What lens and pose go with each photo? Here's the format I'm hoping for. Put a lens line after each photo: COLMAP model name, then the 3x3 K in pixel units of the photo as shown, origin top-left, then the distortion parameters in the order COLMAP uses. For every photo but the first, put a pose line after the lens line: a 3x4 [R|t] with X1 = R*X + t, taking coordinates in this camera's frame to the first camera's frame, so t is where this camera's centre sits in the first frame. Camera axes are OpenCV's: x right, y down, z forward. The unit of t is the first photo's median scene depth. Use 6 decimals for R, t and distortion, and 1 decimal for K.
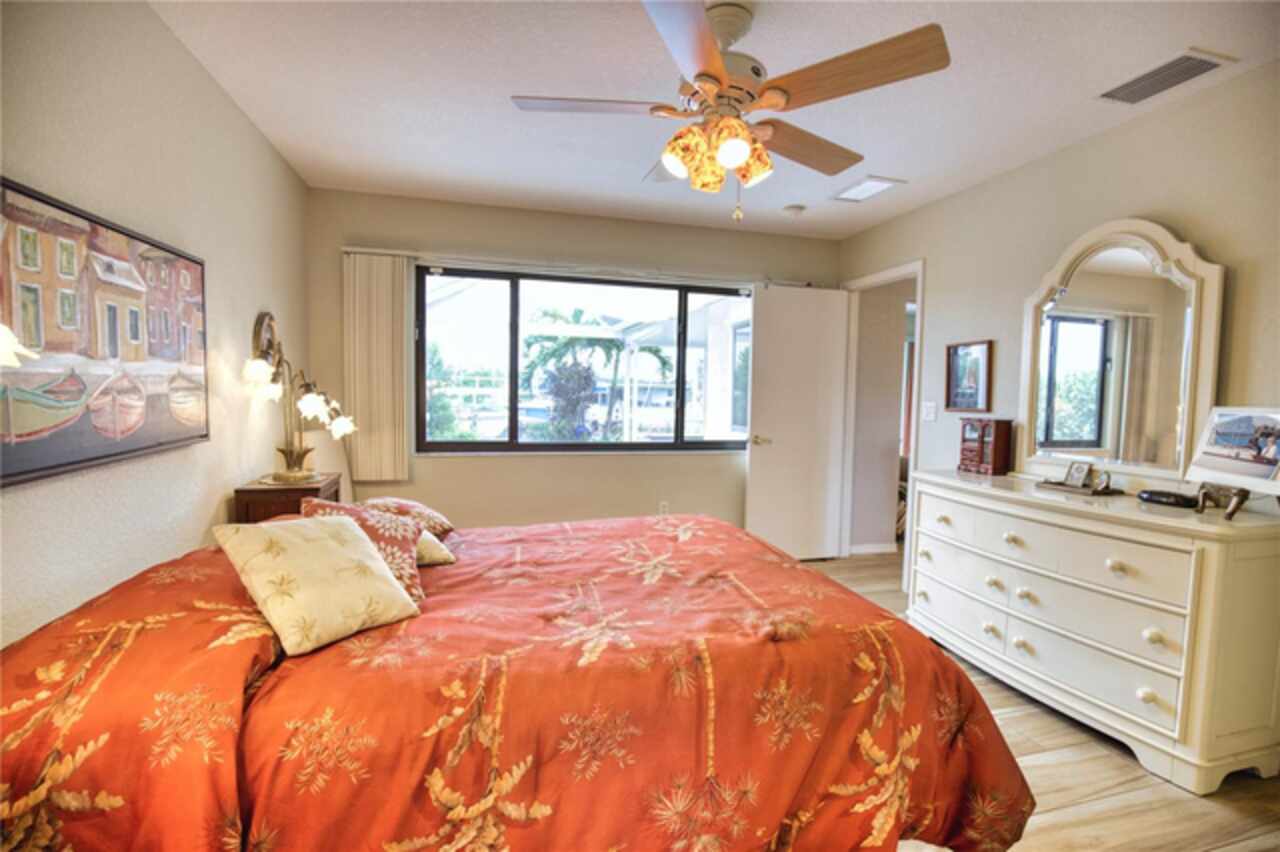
lens RADIAL K [[591.8, 0, 644.6], [0, 591.8, 426.4], [0, 0, 1]] dist [-0.035033, 0.006244]
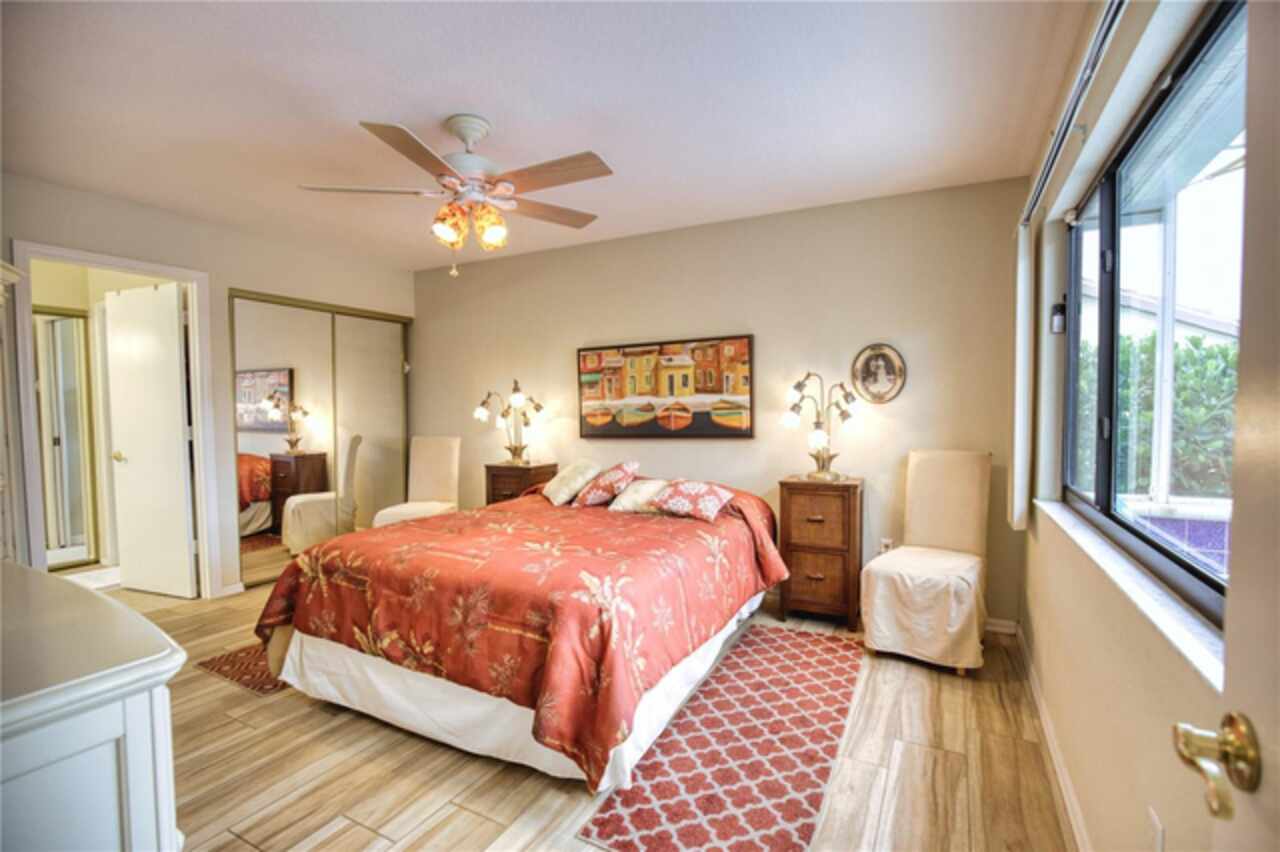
lens RADIAL K [[591.8, 0, 646.4], [0, 591.8, 431.0], [0, 0, 1]] dist [-0.035033, 0.006244]
pose [[-0.670974, 0.006331, -0.741454, 0.808408], [-0.055118, 0.996771, 0.058390, -0.095113], [0.739429, 0.080046, -0.668458, 2.135751]]
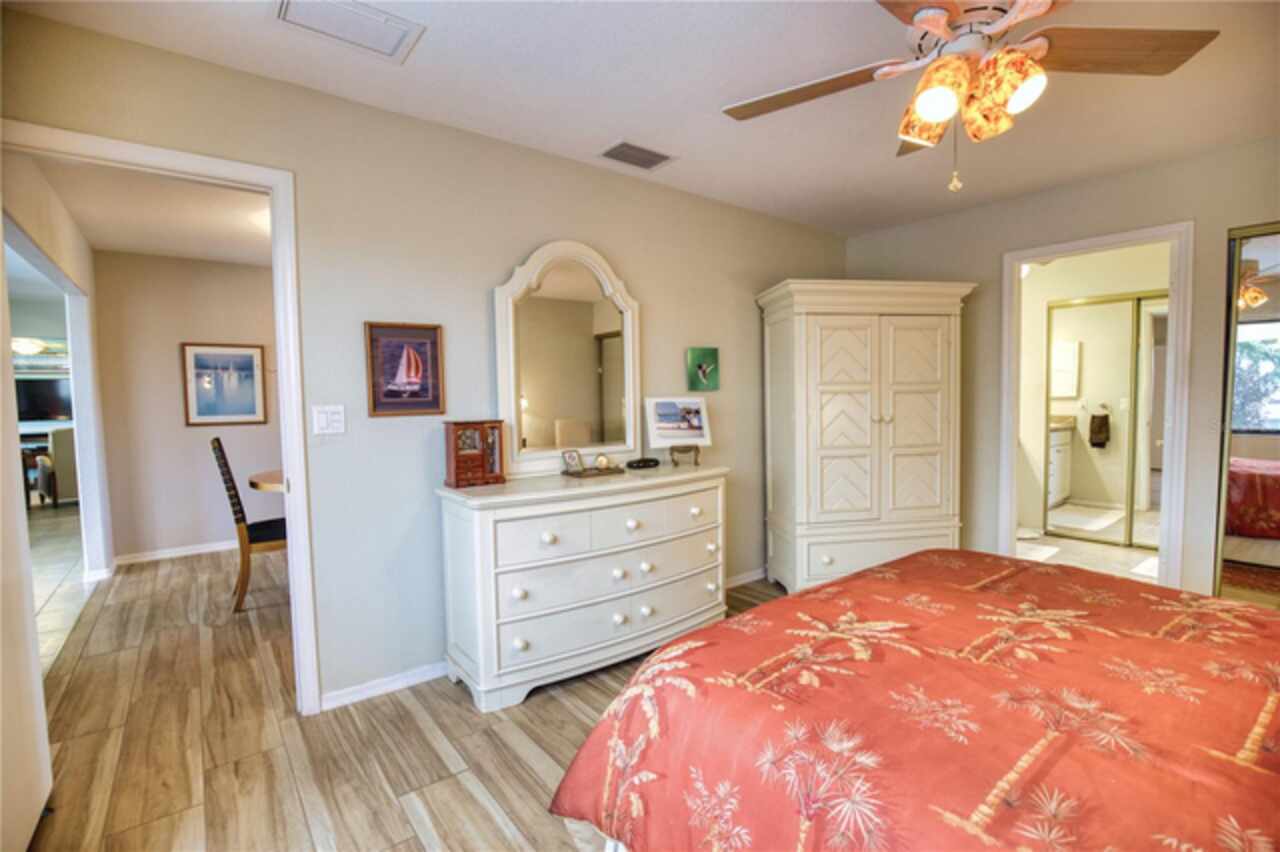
lens RADIAL K [[591.8, 0, 643.8], [0, 591.8, 435.0], [0, 0, 1]] dist [-0.035033, 0.006244]
pose [[-0.390276, -0.075204, 0.917621, -0.451896], [0.055208, 0.992954, 0.104858, -0.104878], [-0.919041, 0.091583, -0.383374, 1.697358]]
